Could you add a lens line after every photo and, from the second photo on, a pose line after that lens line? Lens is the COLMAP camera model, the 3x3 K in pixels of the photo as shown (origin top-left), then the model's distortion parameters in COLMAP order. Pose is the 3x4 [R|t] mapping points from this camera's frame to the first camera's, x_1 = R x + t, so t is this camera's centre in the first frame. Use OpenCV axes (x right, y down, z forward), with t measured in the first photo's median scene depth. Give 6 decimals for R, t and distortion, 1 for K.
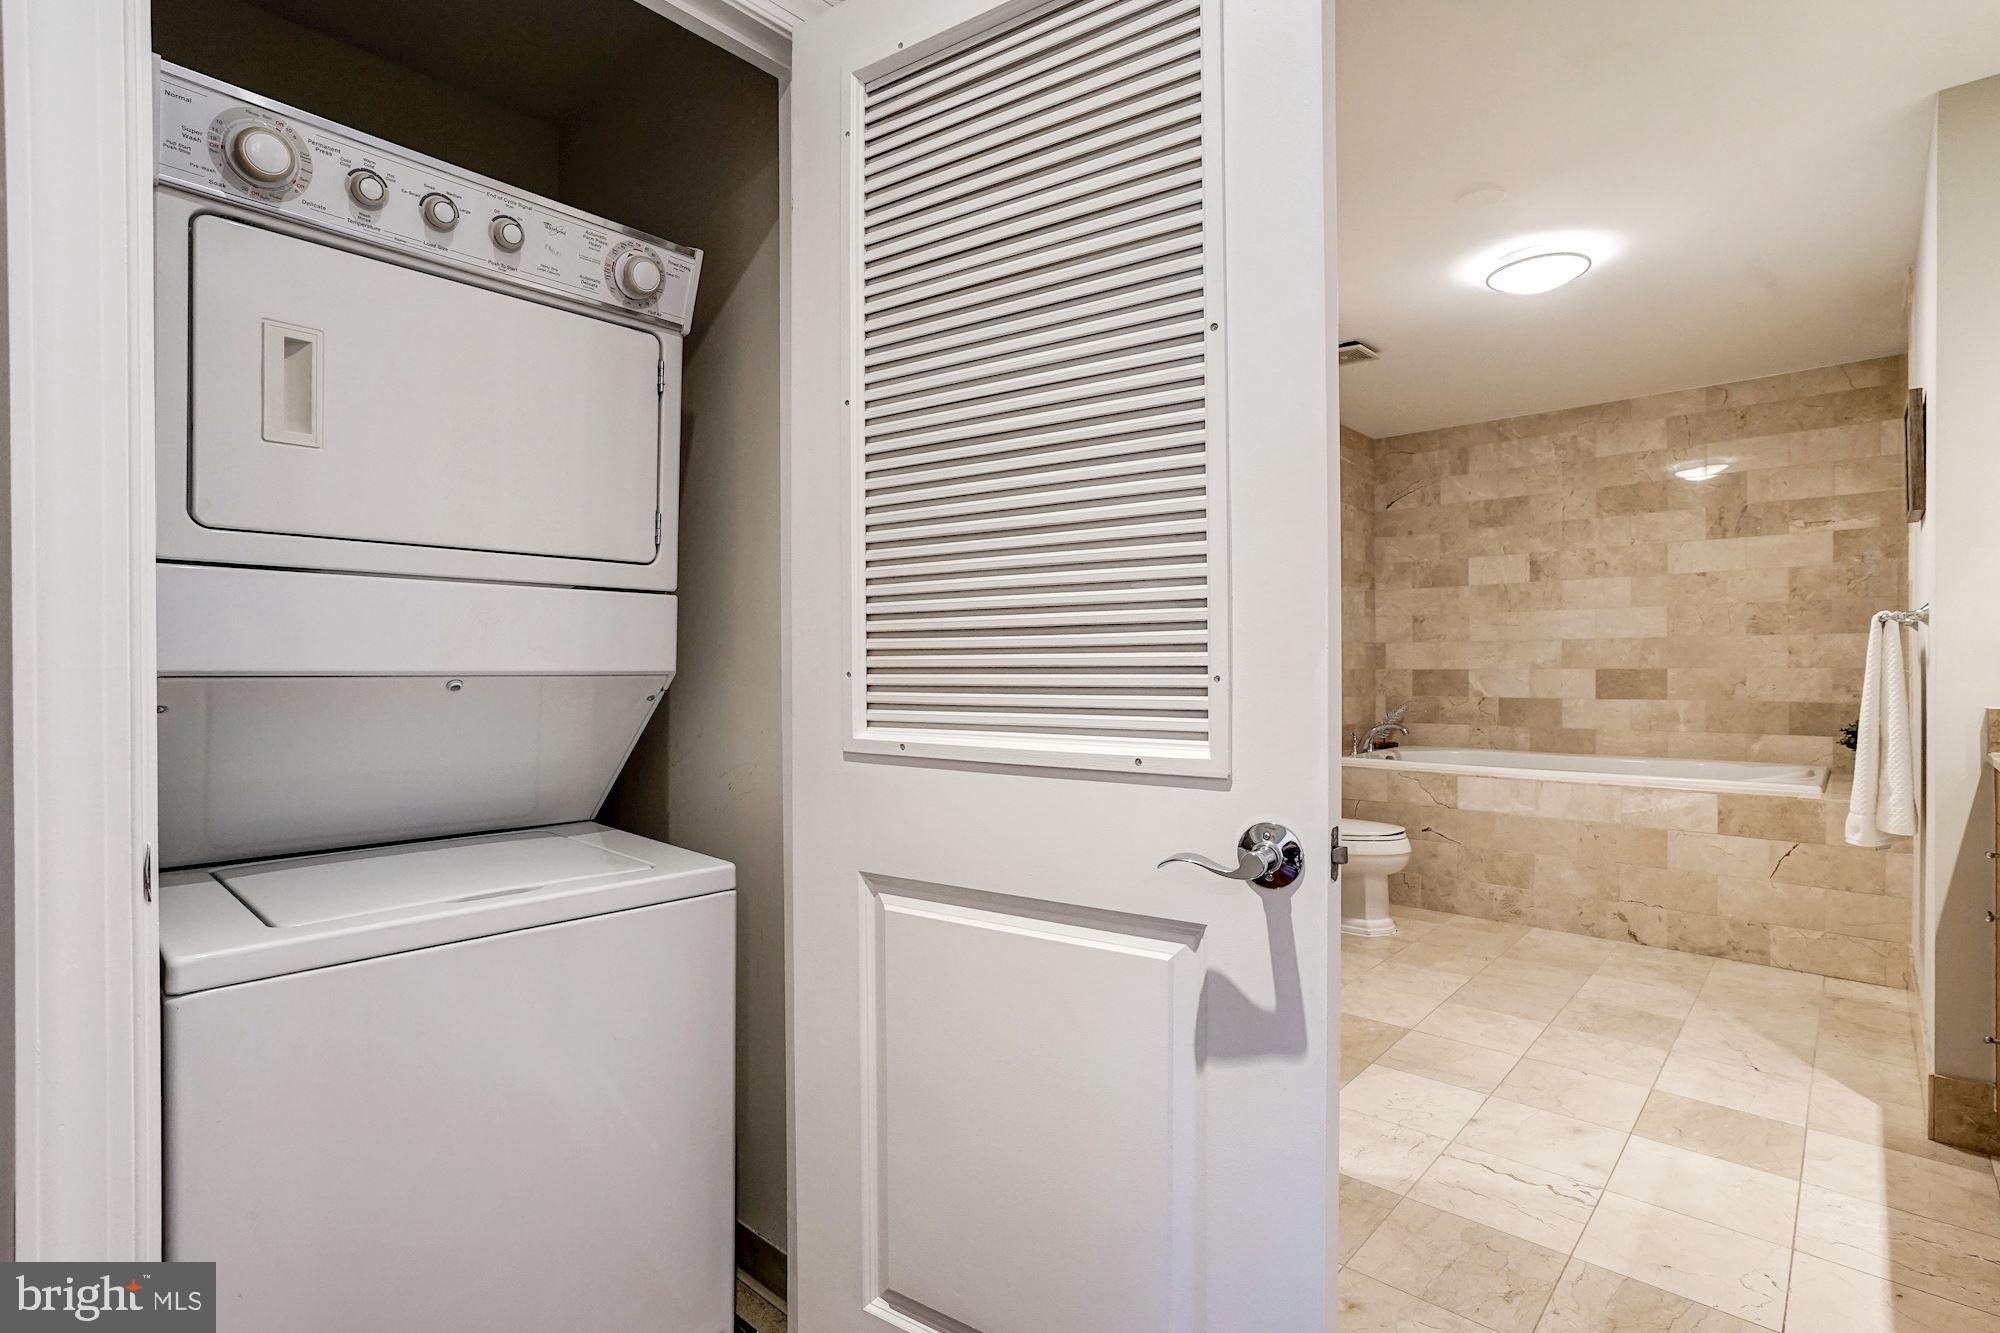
lens RADIAL K [[942.1, 0, 1008.1], [0, 942.1, 670.5], [0, 0, 1]] dist [-0.046819, 0.026230]
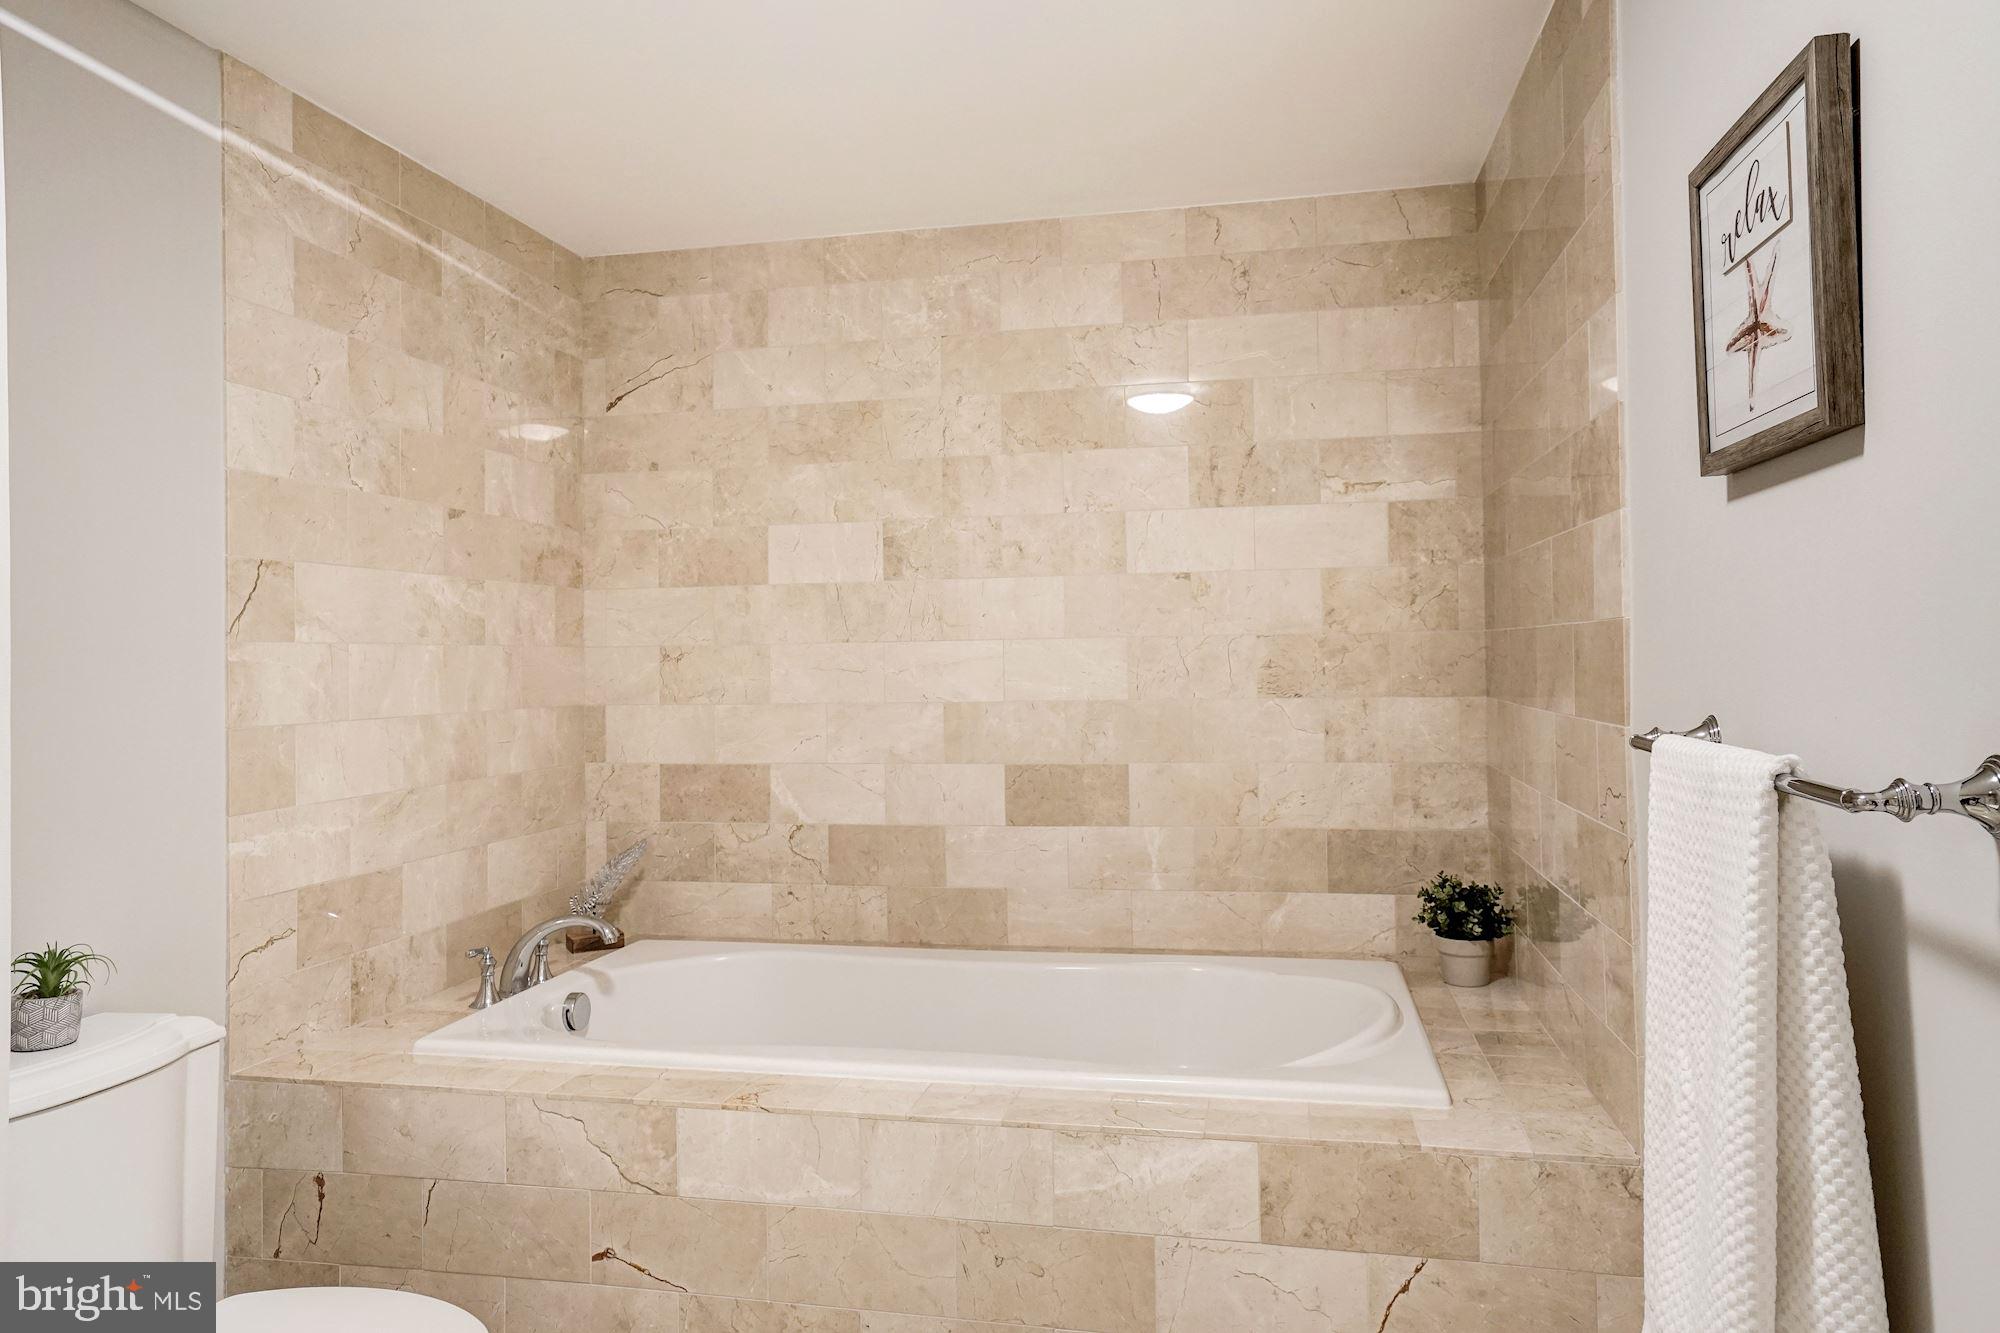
lens RADIAL K [[1387.2, 0, 966.8], [0, 1387.2, 628.7], [0, 0, 1]] dist [-0.000881, 0.002505]
pose [[0.867030, 0.006559, 0.498213, 0.272721], [0.012366, 0.999322, -0.034677, -0.050952], [-0.498103, 0.036227, 0.866361, 0.407064]]
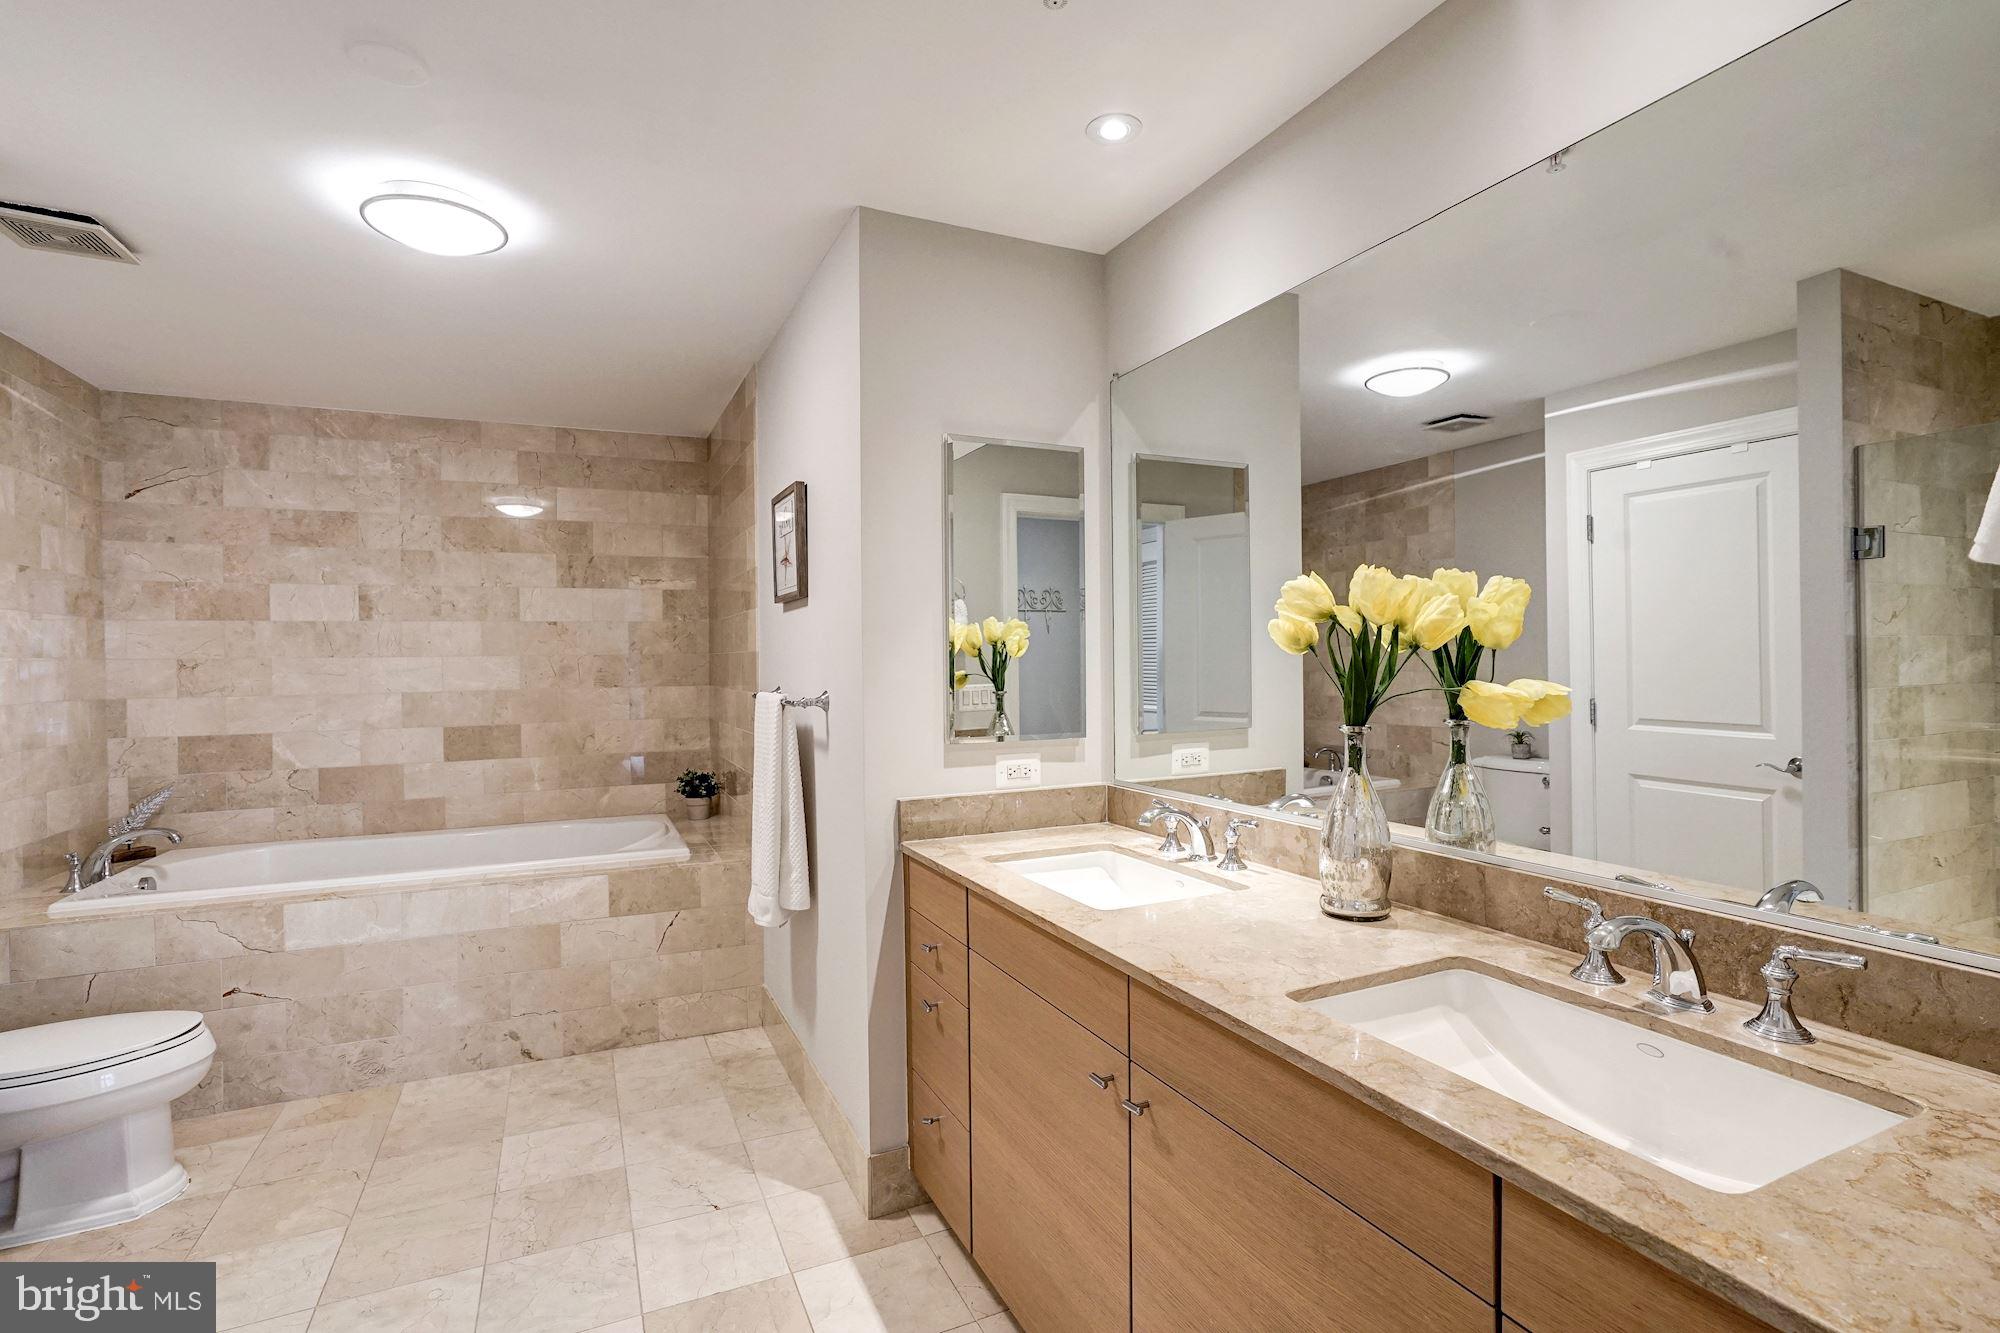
lens RADIAL K [[942.1, 0, 1008.1], [0, 942.1, 670.5], [0, 0, 1]] dist [-0.046819, 0.026230]
pose [[0.384990, -0.006011, 0.922901, 0.046692], [0.018509, 0.999828, -0.001209, -0.046255], [-0.922735, 0.017548, 0.385035, 0.202997]]
